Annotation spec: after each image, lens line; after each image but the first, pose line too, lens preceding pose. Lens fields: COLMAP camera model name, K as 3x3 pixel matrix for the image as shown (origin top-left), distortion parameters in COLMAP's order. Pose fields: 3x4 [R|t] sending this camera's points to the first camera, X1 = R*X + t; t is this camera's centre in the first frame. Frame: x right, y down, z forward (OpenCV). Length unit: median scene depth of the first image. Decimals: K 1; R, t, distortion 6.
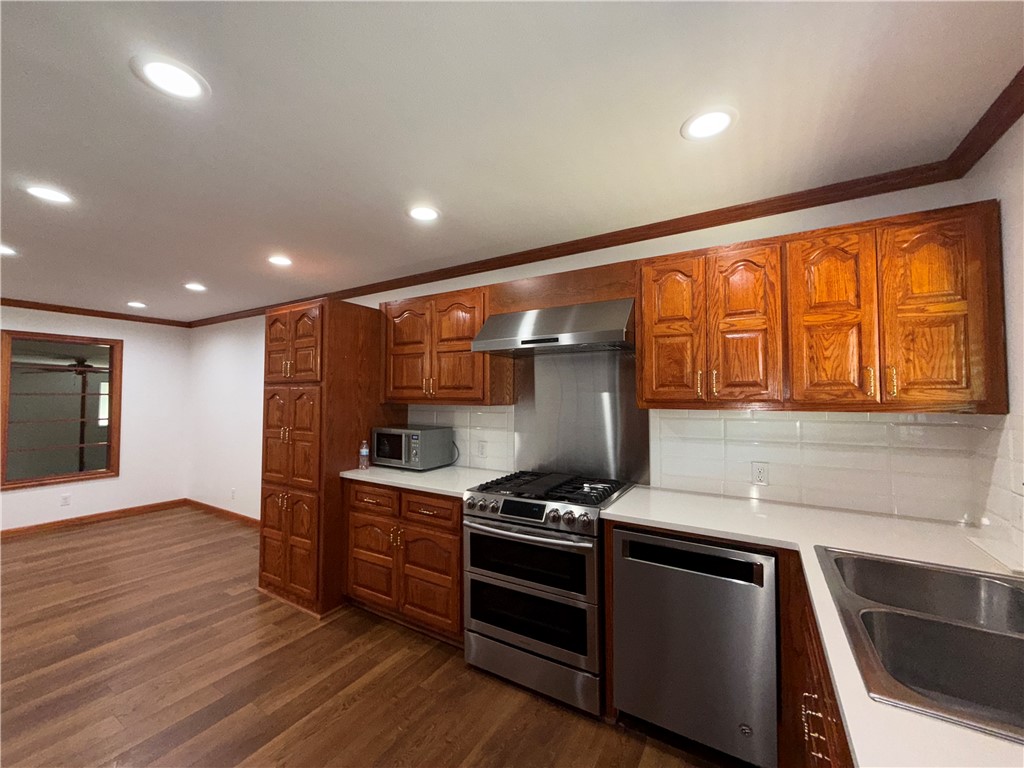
lens RADIAL K [[407.0, 0, 509.5], [0, 407.0, 383.5], [0, 0, 1]] dist [-0.000936, 0.000262]
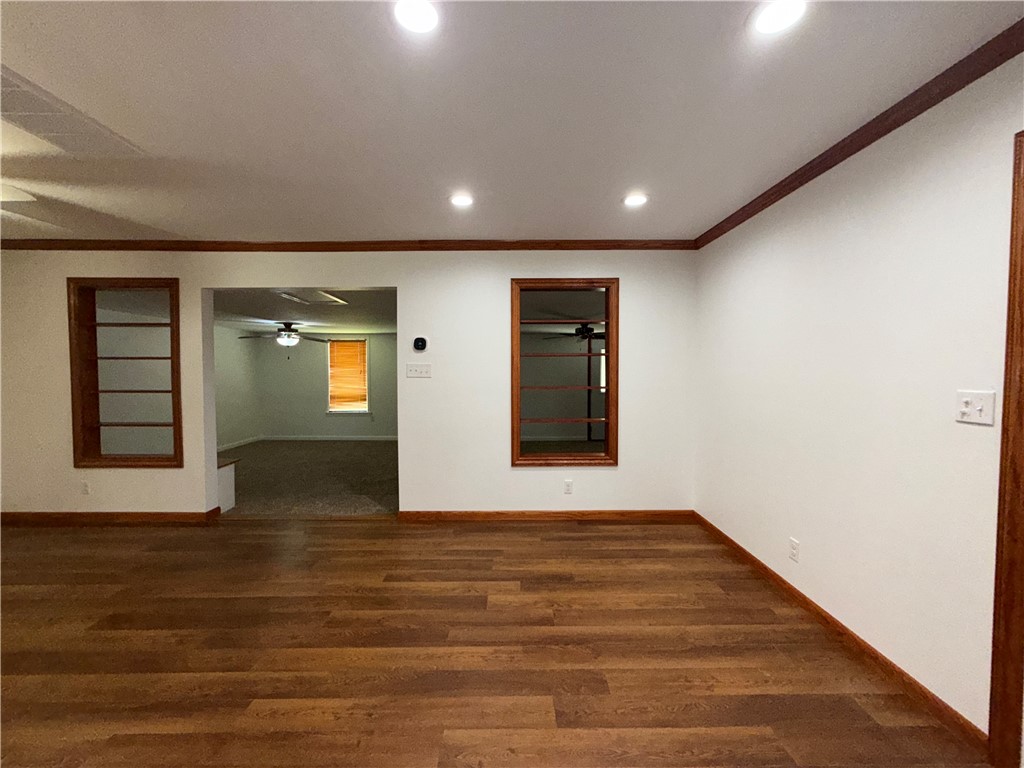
lens RADIAL K [[407.0, 0, 509.5], [0, 407.0, 383.5], [0, 0, 1]] dist [-0.000936, 0.000262]
pose [[0.526644, 0.030603, -0.849535, -0.874322], [0.030726, 0.998014, 0.054999, 0.065932], [0.849530, -0.055068, 0.524658, 0.900031]]
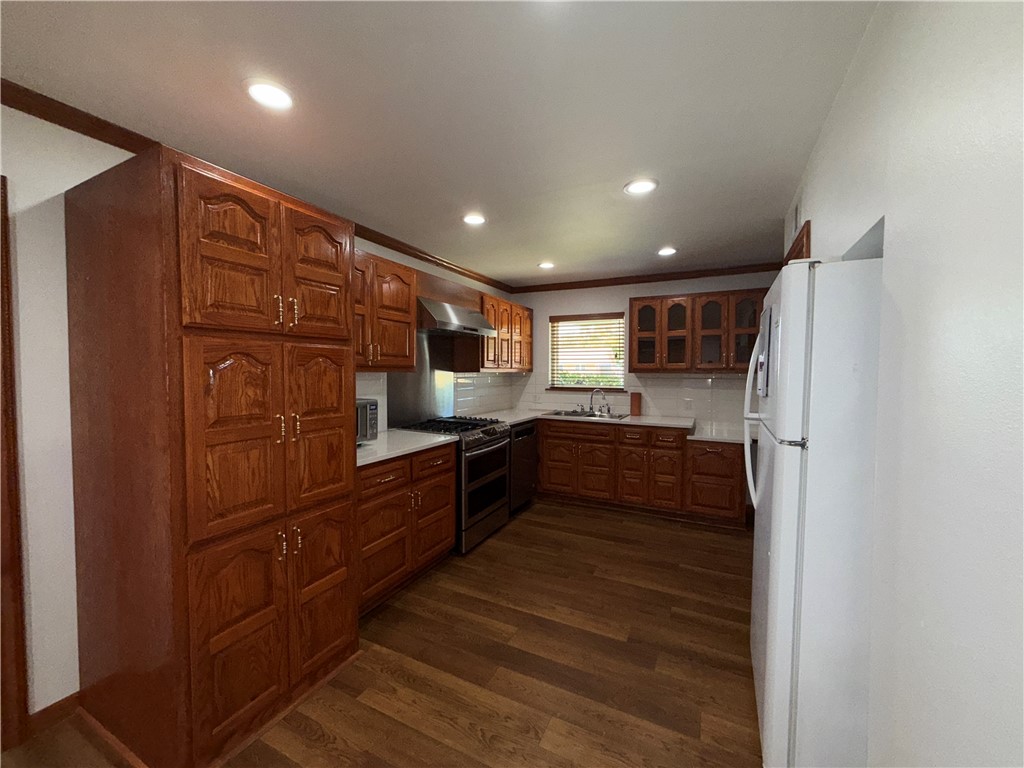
lens RADIAL K [[407.0, 0, 509.5], [0, 407.0, 383.5], [0, 0, 1]] dist [-0.000936, 0.000262]
pose [[-0.080906, -0.034965, 0.996108, -1.317354], [-0.036725, 0.998810, 0.032077, 0.041480], [-0.996045, -0.033987, -0.082094, 0.859786]]
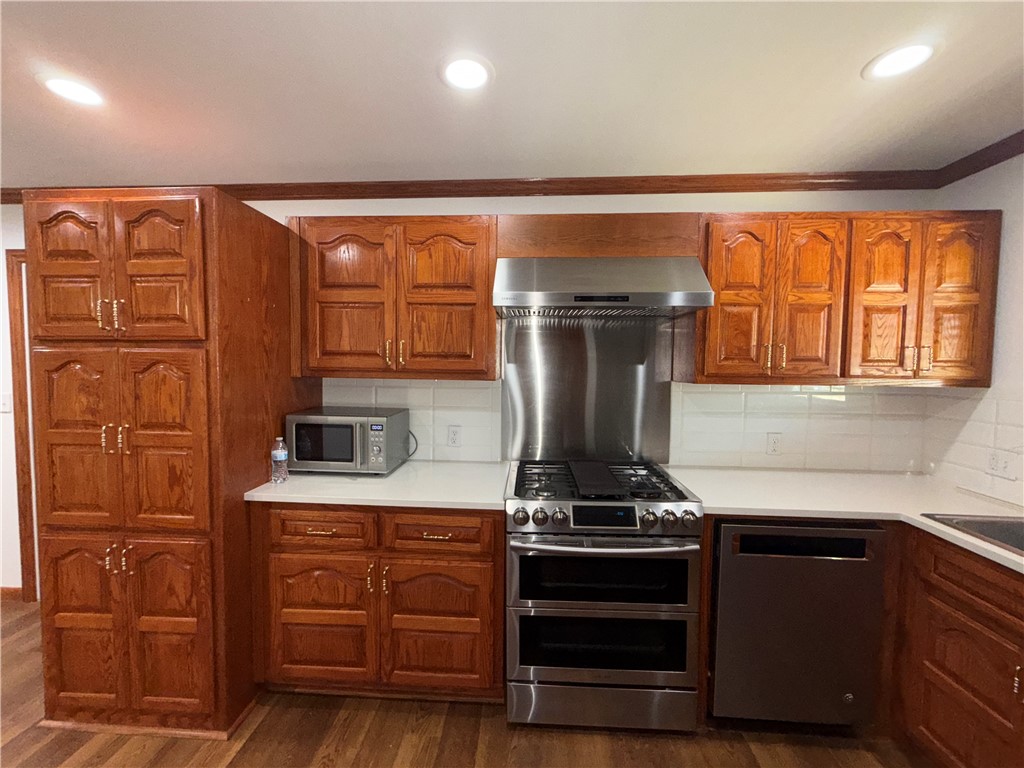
lens RADIAL K [[407.0, 0, 509.5], [0, 407.0, 383.5], [0, 0, 1]] dist [-0.000936, 0.000262]
pose [[0.882948, -0.016623, 0.469176, -0.395481], [-0.023731, 0.996515, 0.079967, -0.000802], [-0.468870, -0.081740, 0.879477, 0.340916]]
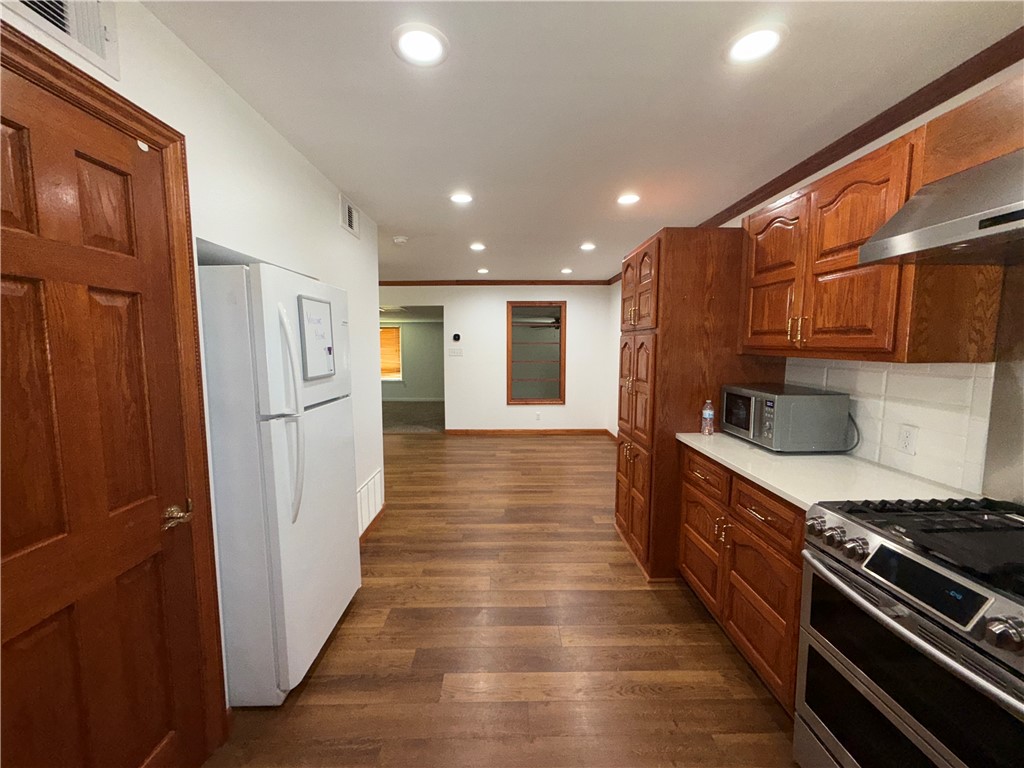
lens RADIAL K [[407.0, 0, 509.5], [0, 407.0, 383.5], [0, 0, 1]] dist [-0.000936, 0.000262]
pose [[0.532165, 0.079930, -0.842859, 0.130976], [0.029031, 0.993225, 0.112519, 0.006163], [0.846143, -0.084348, 0.526239, 0.286184]]
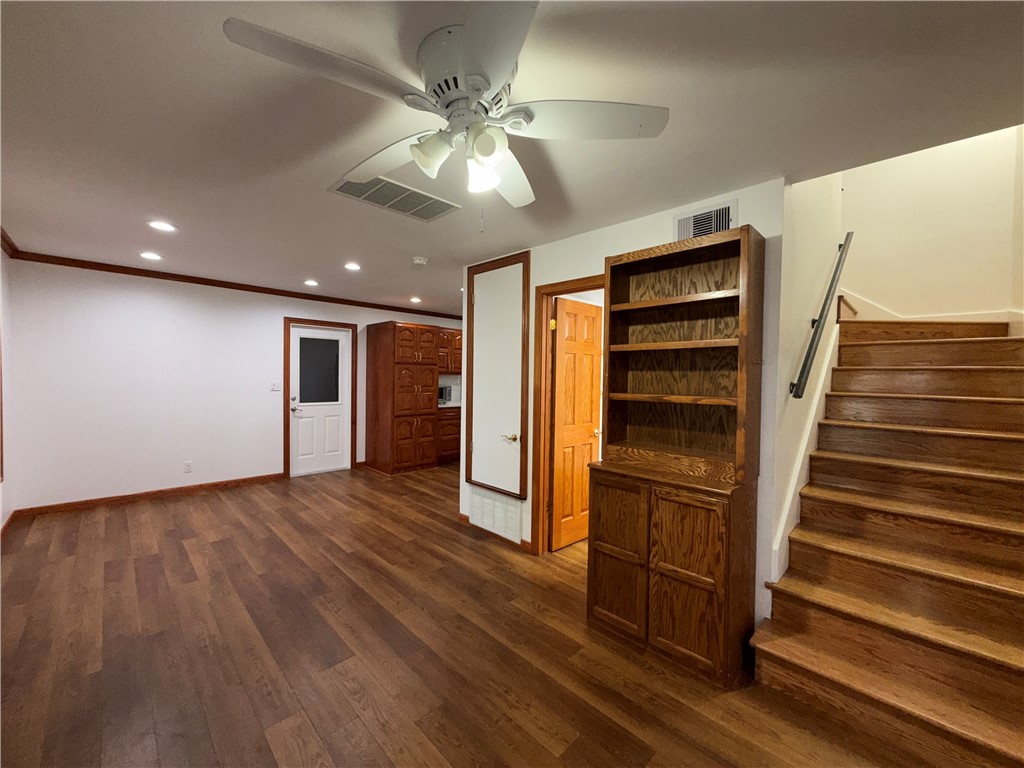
lens RADIAL K [[407.0, 0, 509.5], [0, 407.0, 383.5], [0, 0, 1]] dist [-0.000936, 0.000262]
pose [[0.242312, -0.018243, 0.970027, -2.762209], [-0.052103, 0.998136, 0.031787, 0.009252], [-0.968798, -0.058244, 0.240910, 0.093563]]
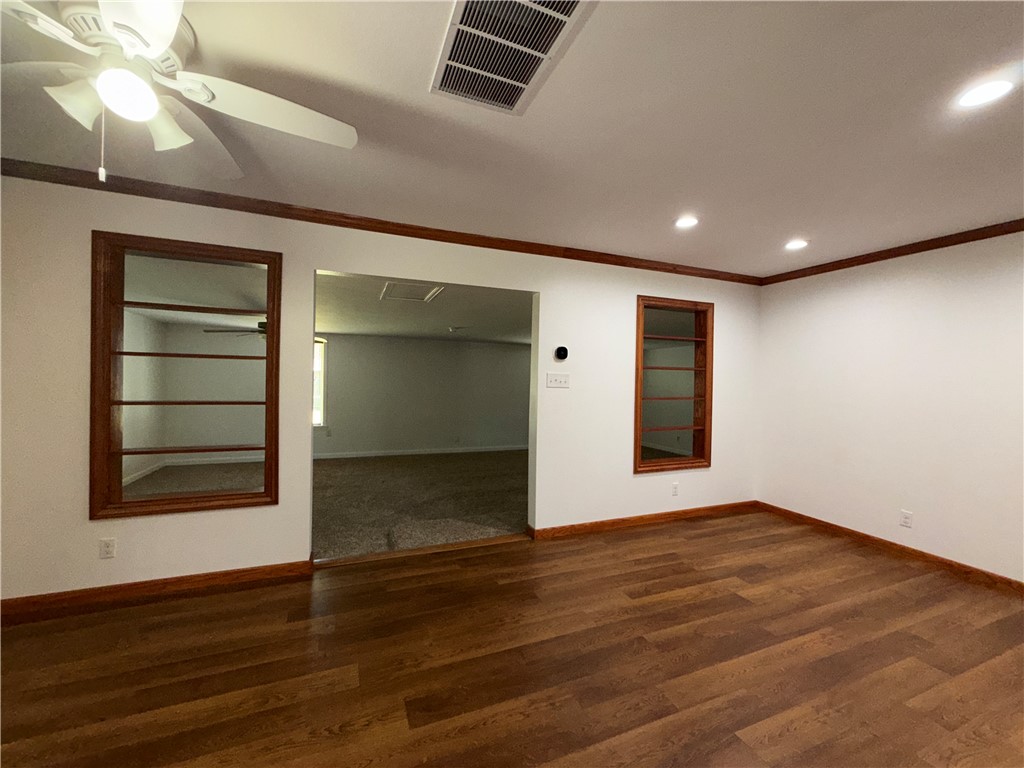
lens RADIAL K [[407.0, 0, 509.5], [0, 407.0, 383.5], [0, 0, 1]] dist [-0.000936, 0.000262]
pose [[0.801133, 0.022065, -0.598079, -1.564840], [0.001538, 0.999241, 0.038925, 0.045290], [0.598484, -0.032104, 0.800491, 0.172273]]
